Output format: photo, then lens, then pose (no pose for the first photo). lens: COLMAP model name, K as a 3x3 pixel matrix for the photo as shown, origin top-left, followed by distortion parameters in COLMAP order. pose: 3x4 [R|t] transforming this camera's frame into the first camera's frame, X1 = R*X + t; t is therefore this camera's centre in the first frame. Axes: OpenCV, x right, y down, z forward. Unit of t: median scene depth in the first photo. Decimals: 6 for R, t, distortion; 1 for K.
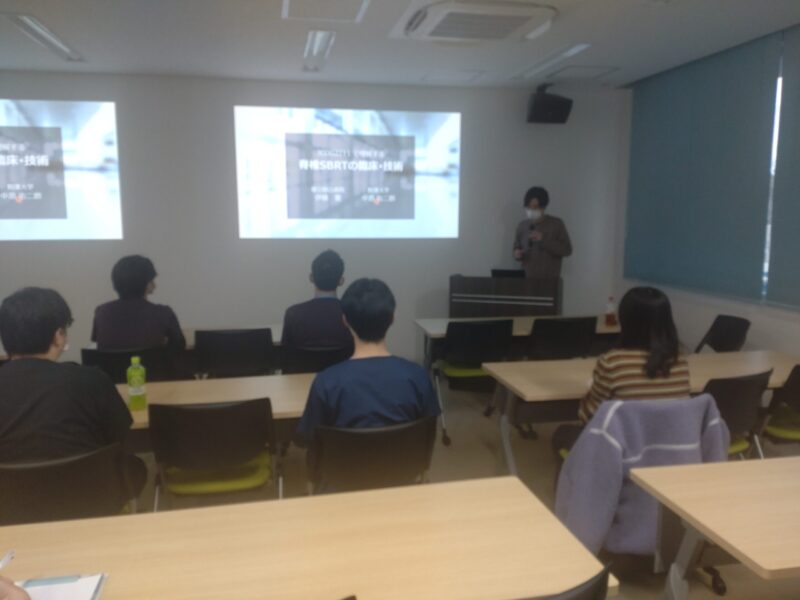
lens RADIAL K [[661.2, 0, 400.0], [0, 661.2, 300.0], [0, 0, 1]] dist [0.015391, 0.005616]
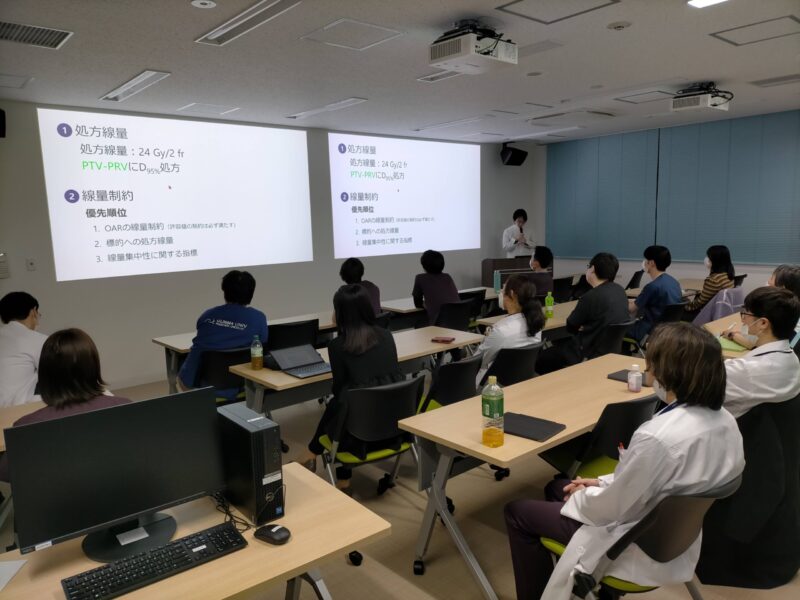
lens RADIAL K [[609.6, 0, 400.0], [0, 609.6, 300.0], [0, 0, 1]] dist [0.068080, -0.097419]
pose [[0.863703, -0.087217, 0.496397, -1.684650], [0.093344, 0.995555, 0.012504, 0.044751], [-0.495281, 0.035536, 0.868006, -0.363631]]
